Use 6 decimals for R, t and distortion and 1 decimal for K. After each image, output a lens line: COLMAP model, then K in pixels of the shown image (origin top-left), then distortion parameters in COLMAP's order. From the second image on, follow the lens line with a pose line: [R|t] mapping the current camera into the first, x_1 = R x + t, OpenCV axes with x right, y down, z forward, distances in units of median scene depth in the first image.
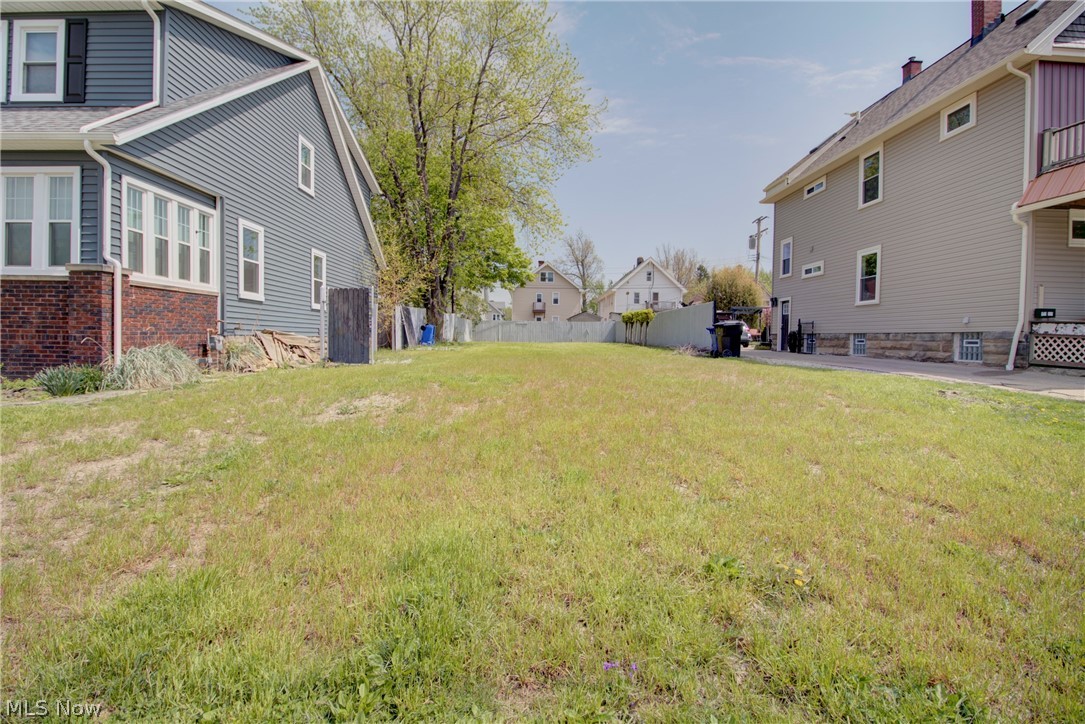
lens RADIAL K [[502.3, 0, 536.0], [0, 502.3, 355.2], [0, 0, 1]] dist [-0.001114, -0.013582]
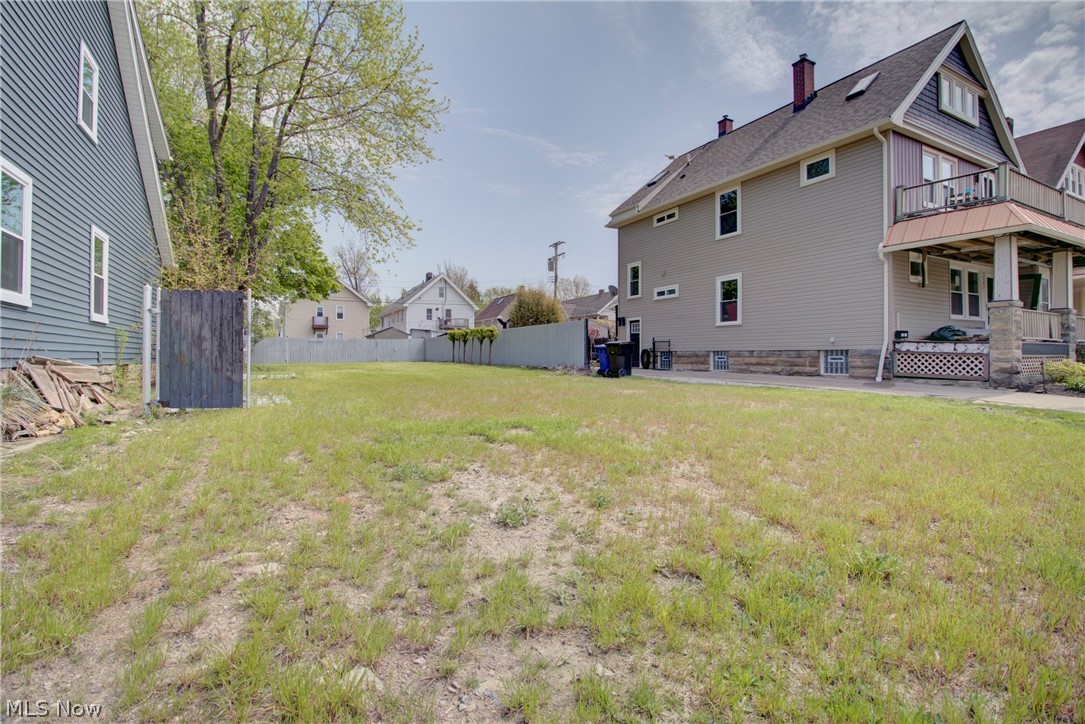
lens RADIAL K [[502.3, 0, 536.0], [0, 502.3, 355.2], [0, 0, 1]] dist [-0.001114, -0.013582]
pose [[0.891788, -0.014172, 0.452231, -0.284183], [0.028899, 0.999253, -0.025674, -0.022380], [-0.451529, 0.035965, 0.891531, 0.245846]]
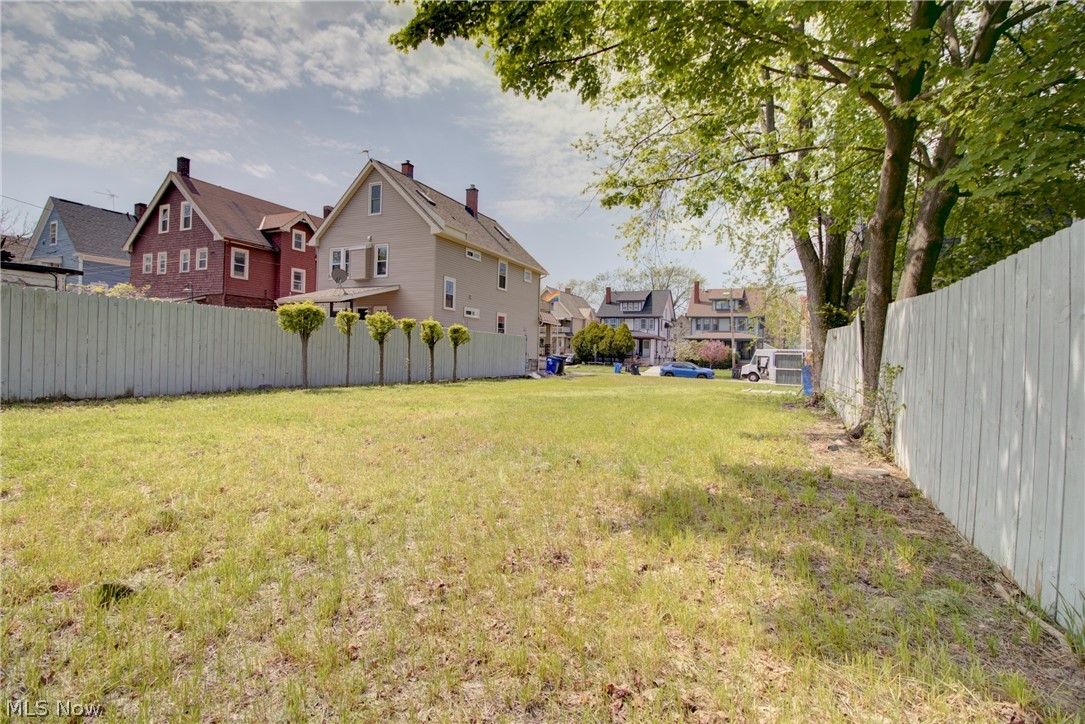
lens RADIAL K [[502.3, 0, 536.0], [0, 502.3, 355.2], [0, 0, 1]] dist [-0.001114, -0.013582]
pose [[-0.897922, -0.044448, 0.437905, -0.333955], [-0.028763, 0.998687, 0.042390, -0.175025], [-0.439214, 0.025468, -0.898022, 3.245146]]
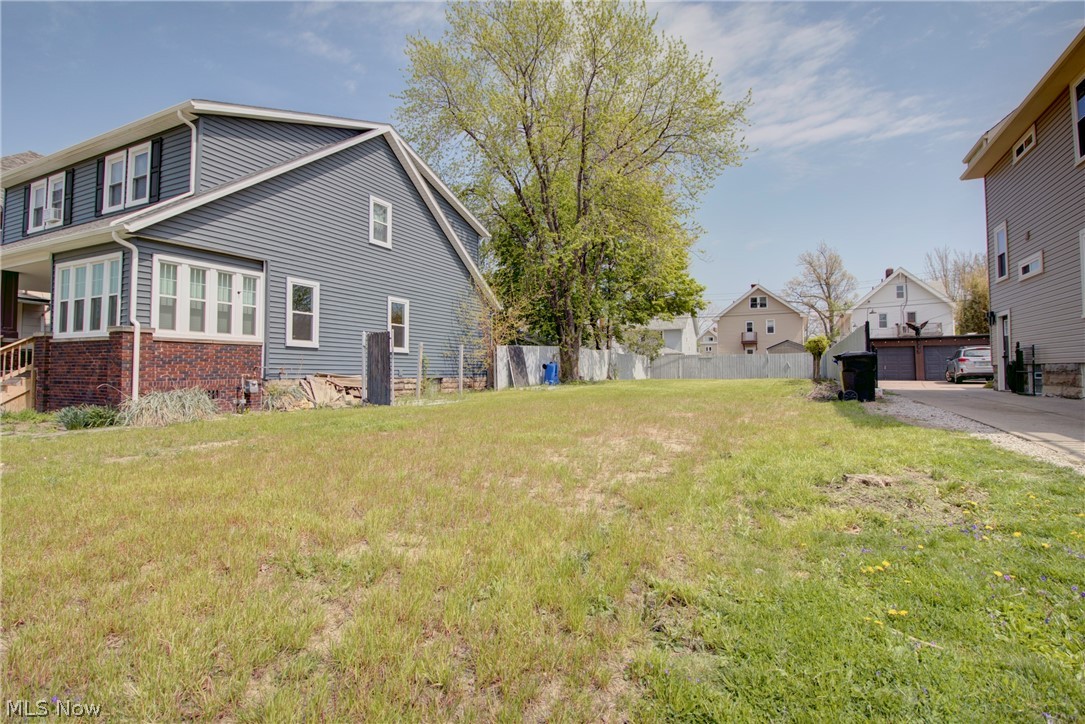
lens RADIAL K [[524.2, 0, 537.3], [0, 524.2, 356.6], [0, 0, 1]] dist [0.000472, -0.014641]
pose [[0.895462, -0.028466, -0.444227, 0.406338], [-0.001565, 0.997746, -0.067091, -0.010275], [0.445136, 0.060773, 0.893398, 0.174121]]
